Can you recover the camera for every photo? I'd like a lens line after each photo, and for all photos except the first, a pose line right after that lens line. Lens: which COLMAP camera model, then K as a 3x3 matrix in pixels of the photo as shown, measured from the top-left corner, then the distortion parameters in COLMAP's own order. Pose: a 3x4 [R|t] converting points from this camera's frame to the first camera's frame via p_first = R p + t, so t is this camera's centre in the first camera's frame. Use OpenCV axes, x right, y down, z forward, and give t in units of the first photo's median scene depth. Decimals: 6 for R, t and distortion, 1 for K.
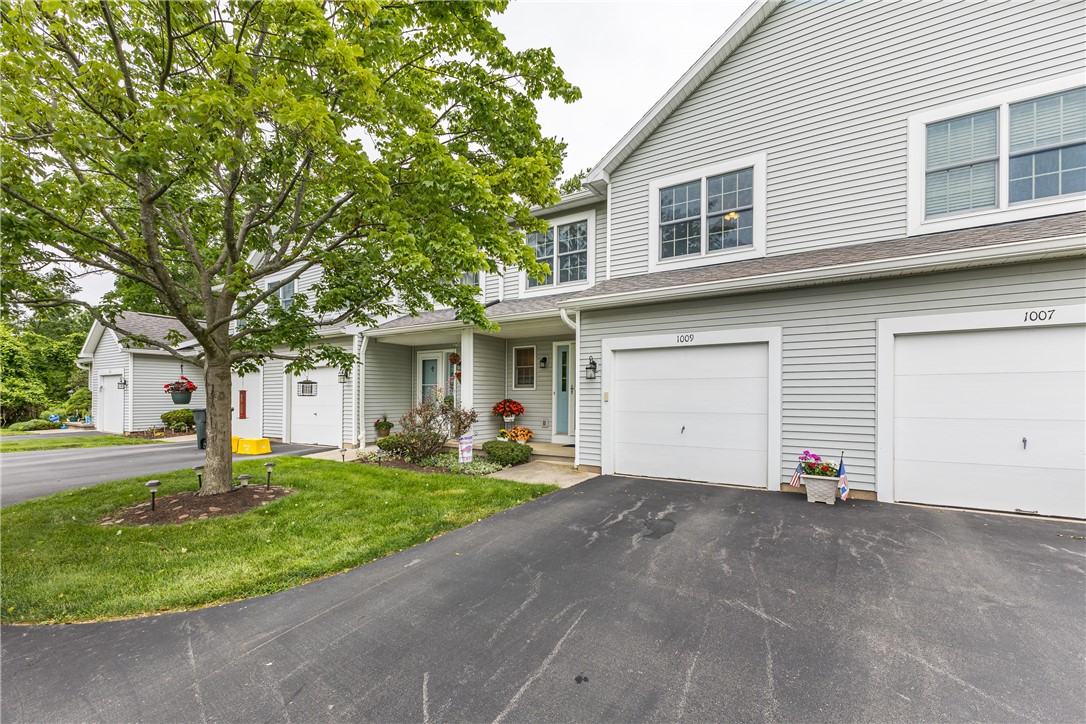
lens RADIAL K [[444.3, 0, 543.0], [0, 444.3, 362.0], [0, 0, 1]] dist [0.001905, -0.000806]
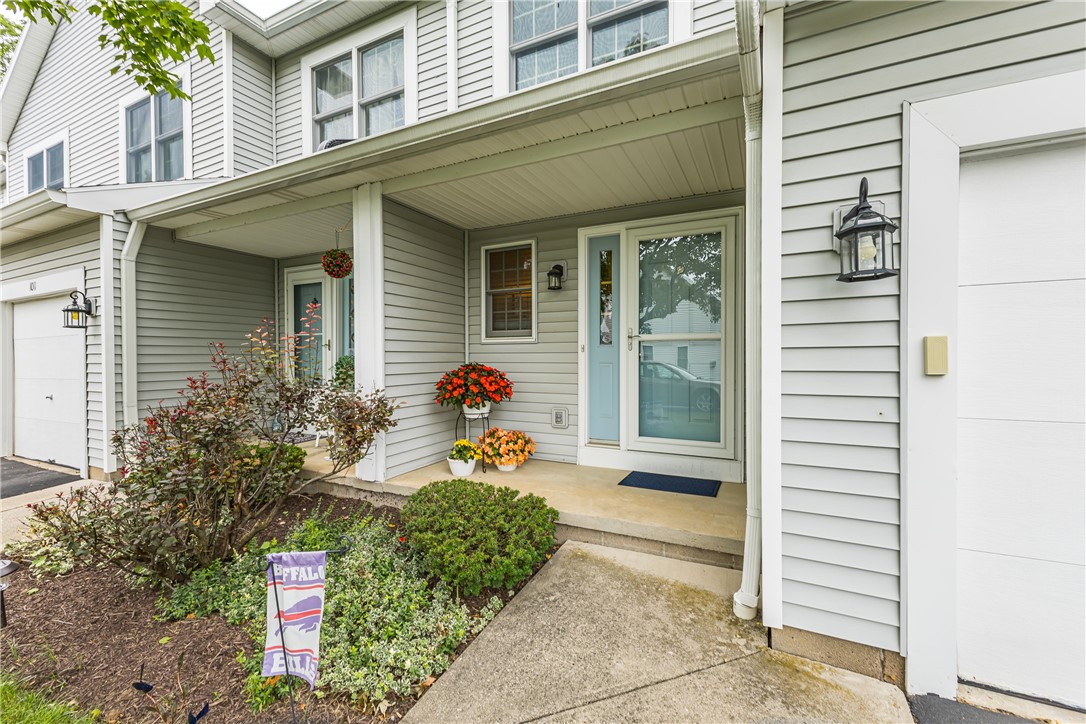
lens RADIAL K [[444.3, 0, 543.0], [0, 444.3, 362.0], [0, 0, 1]] dist [0.001905, -0.000806]
pose [[0.994208, -0.007572, 0.107205, -0.058597], [-0.002254, 0.995827, 0.091236, 0.044034], [-0.107448, -0.090949, 0.990042, 0.580656]]
